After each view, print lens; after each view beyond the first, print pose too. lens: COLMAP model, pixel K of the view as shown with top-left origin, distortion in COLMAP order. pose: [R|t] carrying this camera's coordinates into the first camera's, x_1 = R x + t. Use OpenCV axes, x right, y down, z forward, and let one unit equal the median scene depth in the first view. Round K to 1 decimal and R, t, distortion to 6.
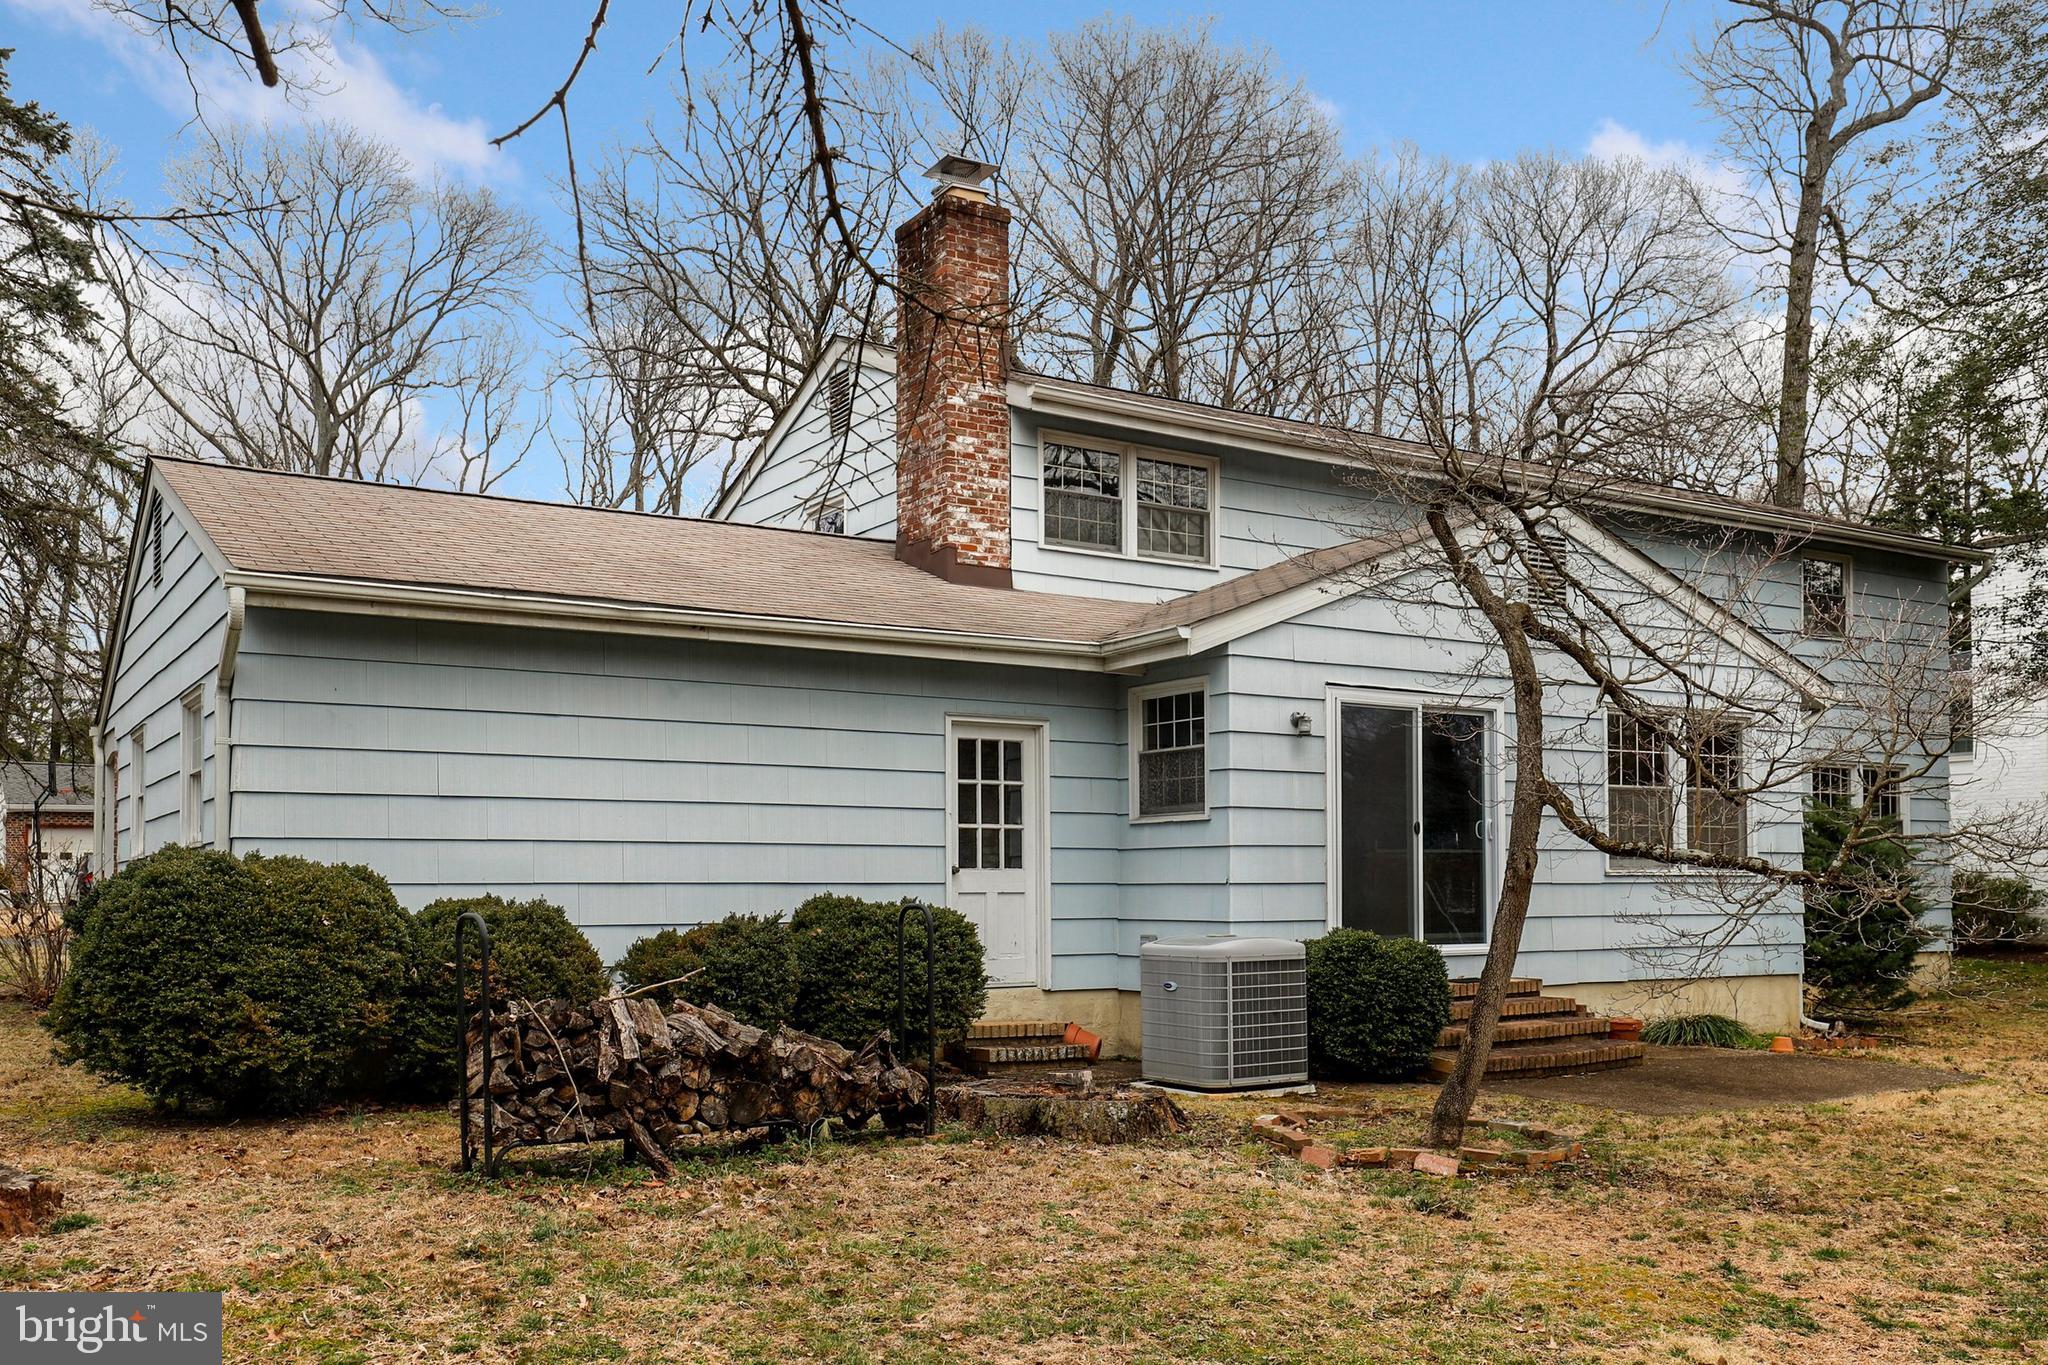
lens RADIAL K [[1798.6, 0, 1024.0], [0, 1798.6, 682.5], [0, 0, 1]] dist [0.004114, 0.001394]
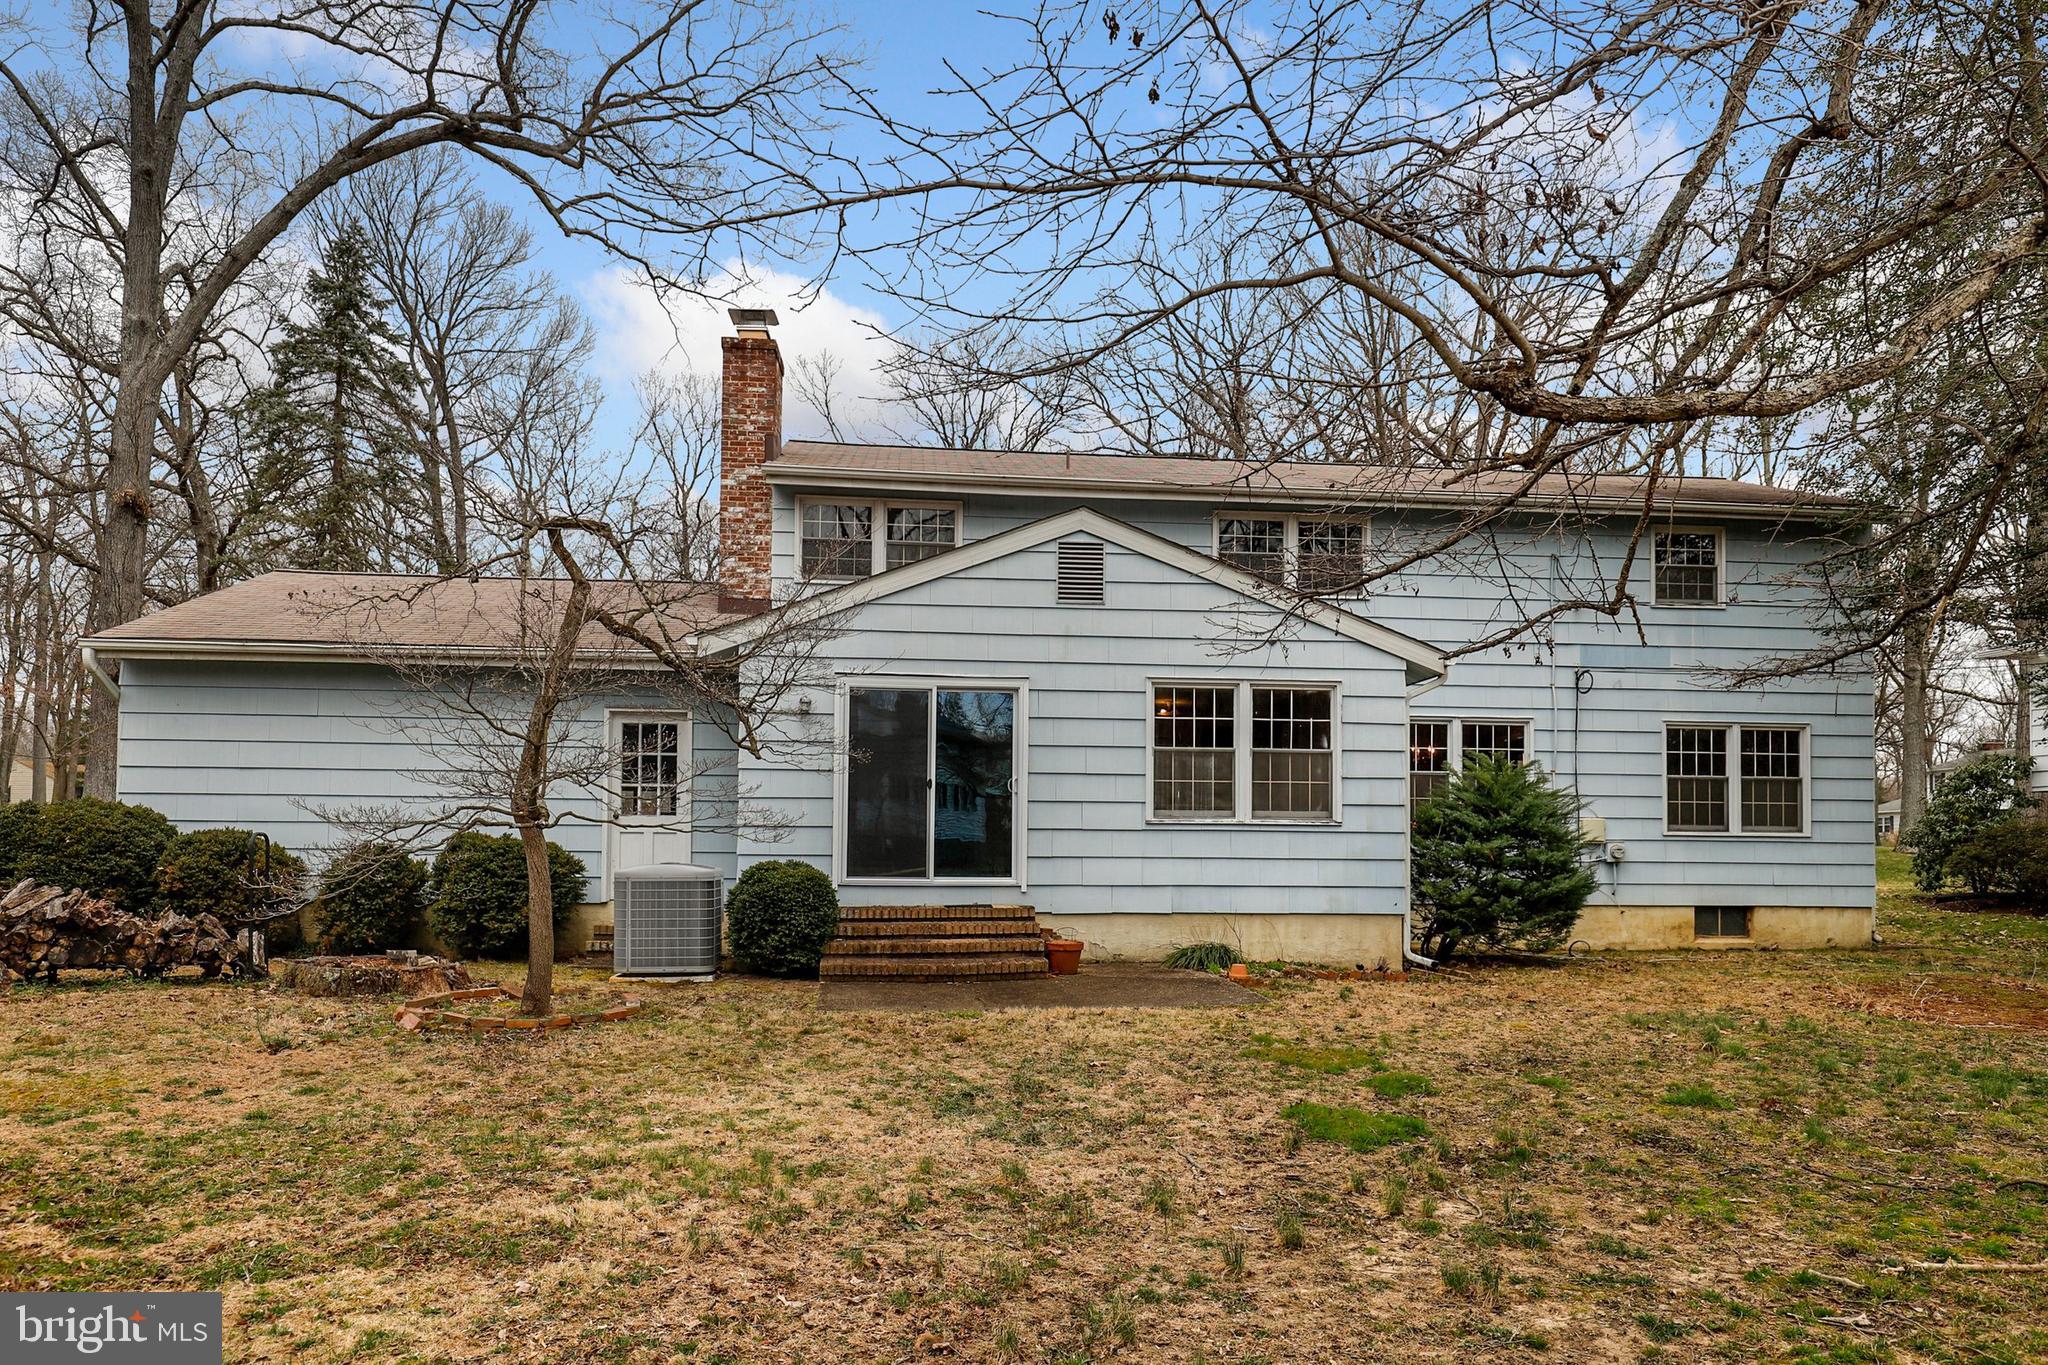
lens RADIAL K [[1347.1, 0, 1024.0], [0, 1347.1, 682.5], [0, 0, 1]] dist [-0.004721, 0.000041]
pose [[0.893478, -0.042874, -0.447057, 0.703510], [0.039925, 0.999074, -0.016021, 0.027723], [0.447330, -0.003534, 0.894362, 0.185872]]
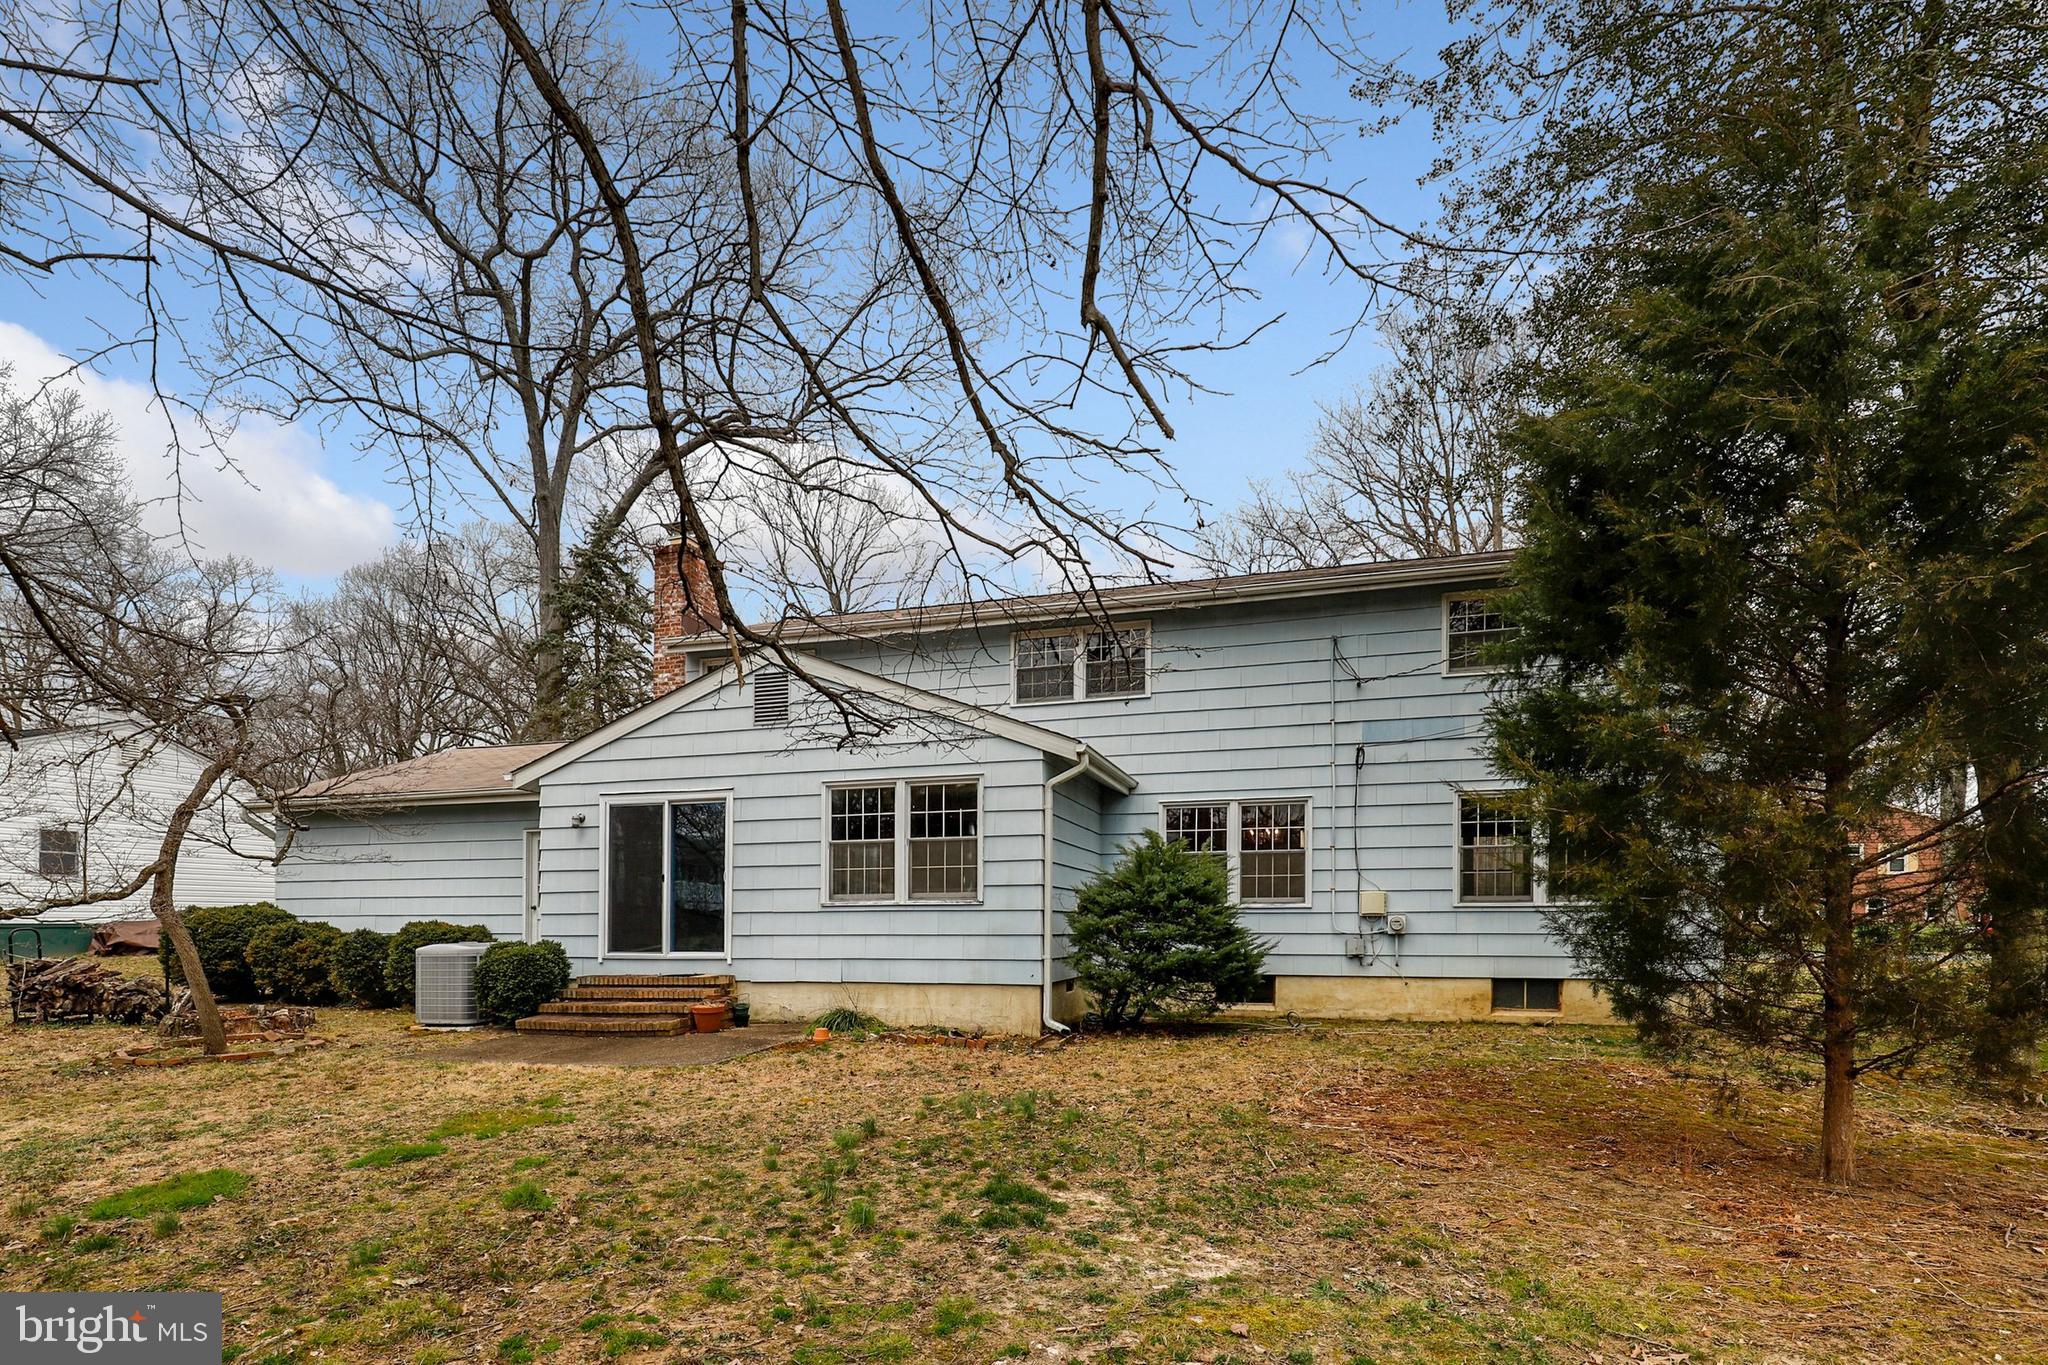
lens RADIAL K [[982.0, 0, 1031.3], [0, 982.0, 859.3], [0, 0, 1]] dist [0.010605, 0.000190]
pose [[0.657342, -0.047453, -0.752097, 1.085780], [0.089229, 0.995896, 0.015152, 0.079980], [0.748291, -0.077069, 0.658878, 0.673694]]
